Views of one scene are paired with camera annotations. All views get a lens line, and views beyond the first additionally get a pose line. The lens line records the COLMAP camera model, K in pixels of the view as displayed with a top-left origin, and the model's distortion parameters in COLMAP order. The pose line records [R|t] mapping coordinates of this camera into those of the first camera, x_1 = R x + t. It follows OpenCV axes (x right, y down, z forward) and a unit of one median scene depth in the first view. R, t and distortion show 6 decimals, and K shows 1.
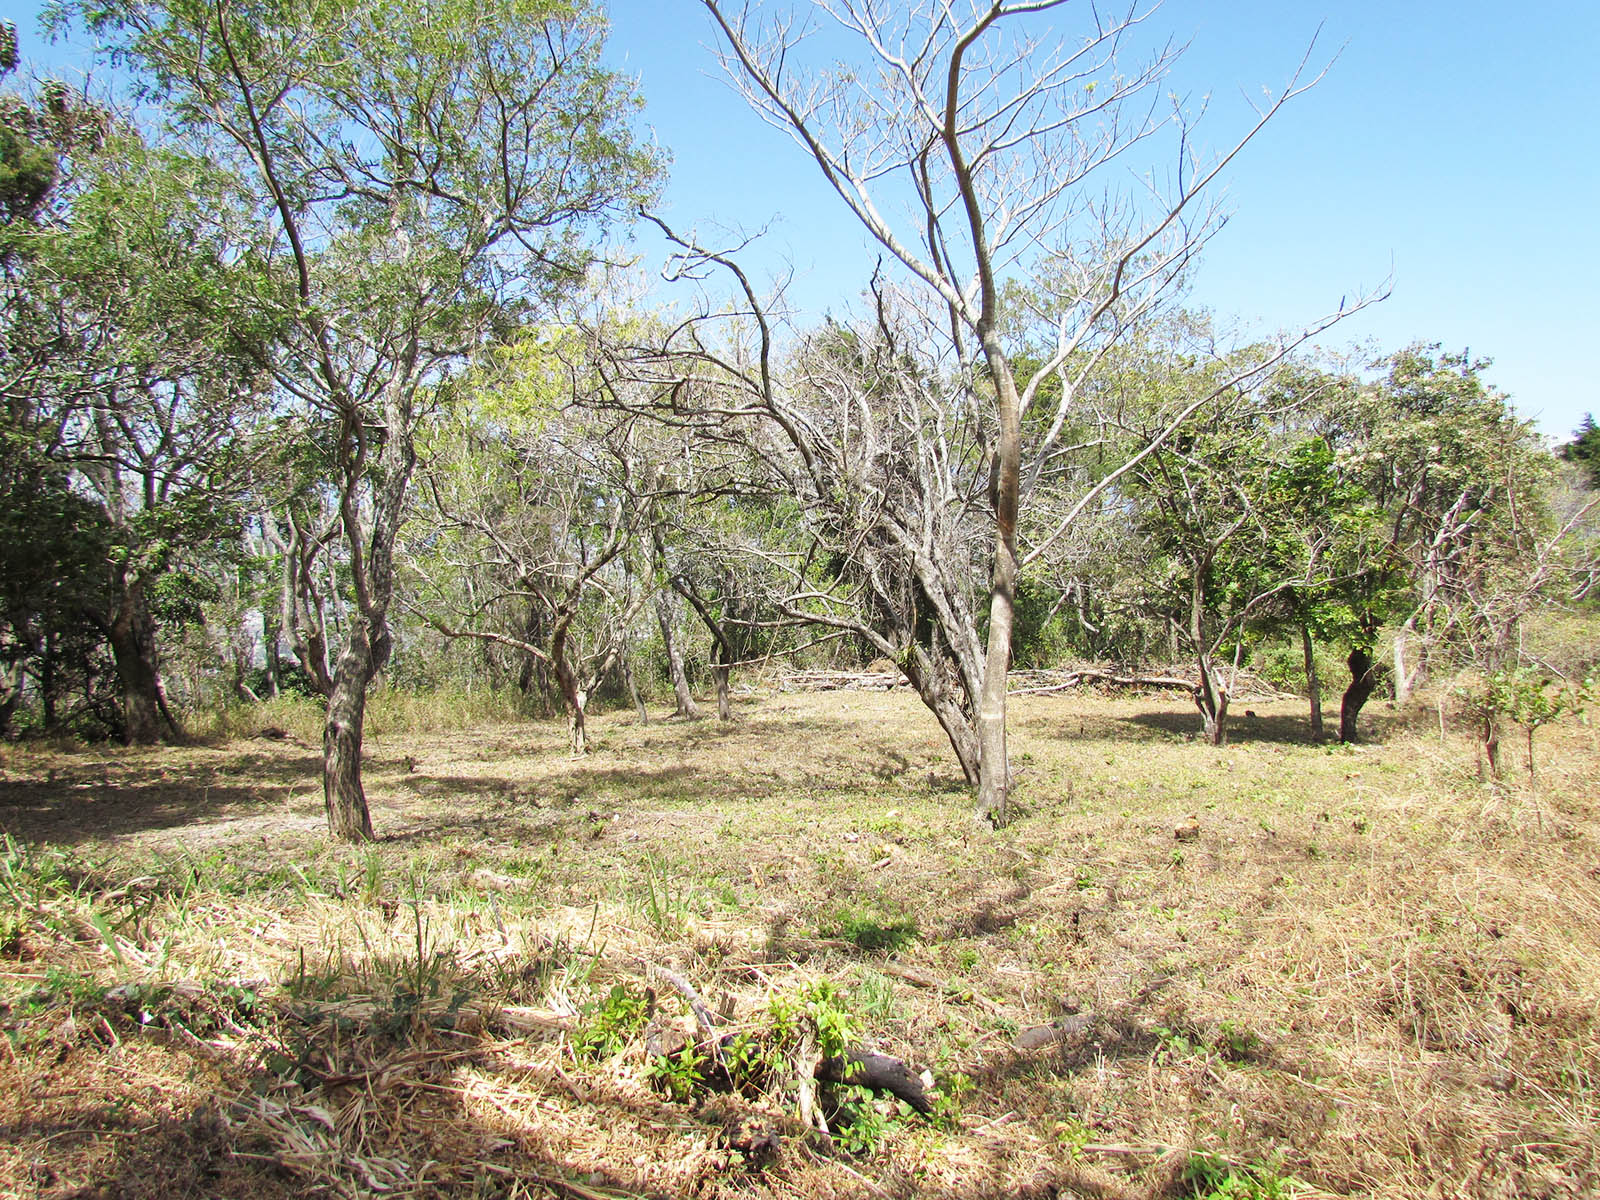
lens RADIAL K [[1166.1, 0, 800.0], [0, 1166.1, 600.0], [0, 0, 1]] dist [0.003997, 0.003577]
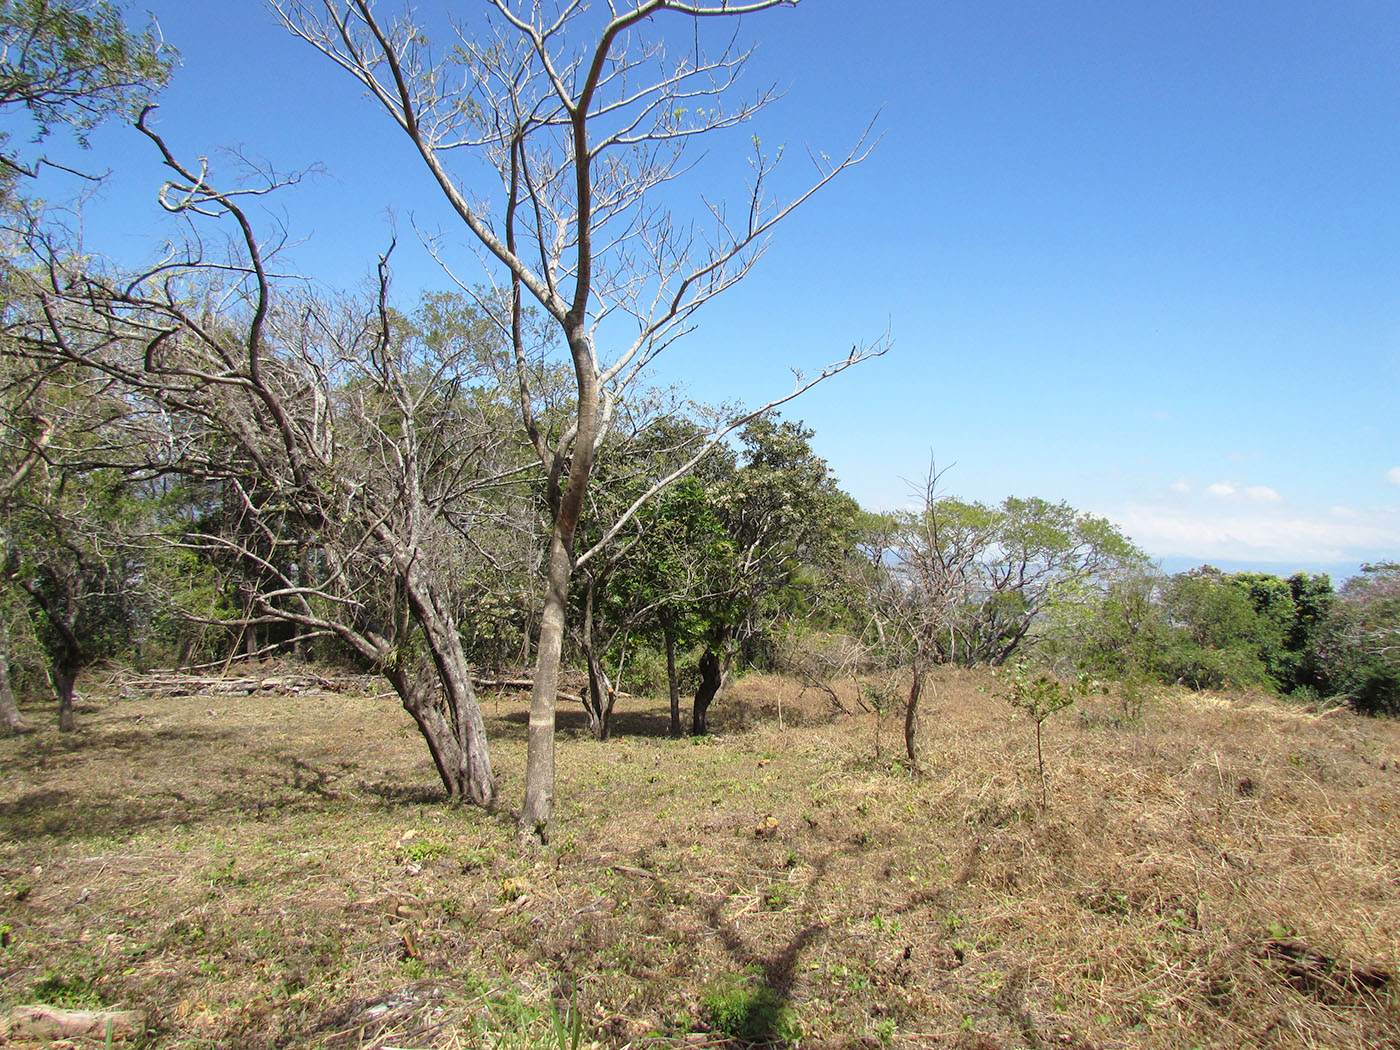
lens RADIAL K [[1020.4, 0, 700.0], [0, 1020.4, 525.0], [0, 0, 1]] dist [0.003997, 0.003577]
pose [[0.856049, 0.070355, 0.512083, -0.101372], [-0.027042, 0.995433, -0.091557, 0.007043], [-0.516186, 0.064529, 0.854042, 0.128316]]
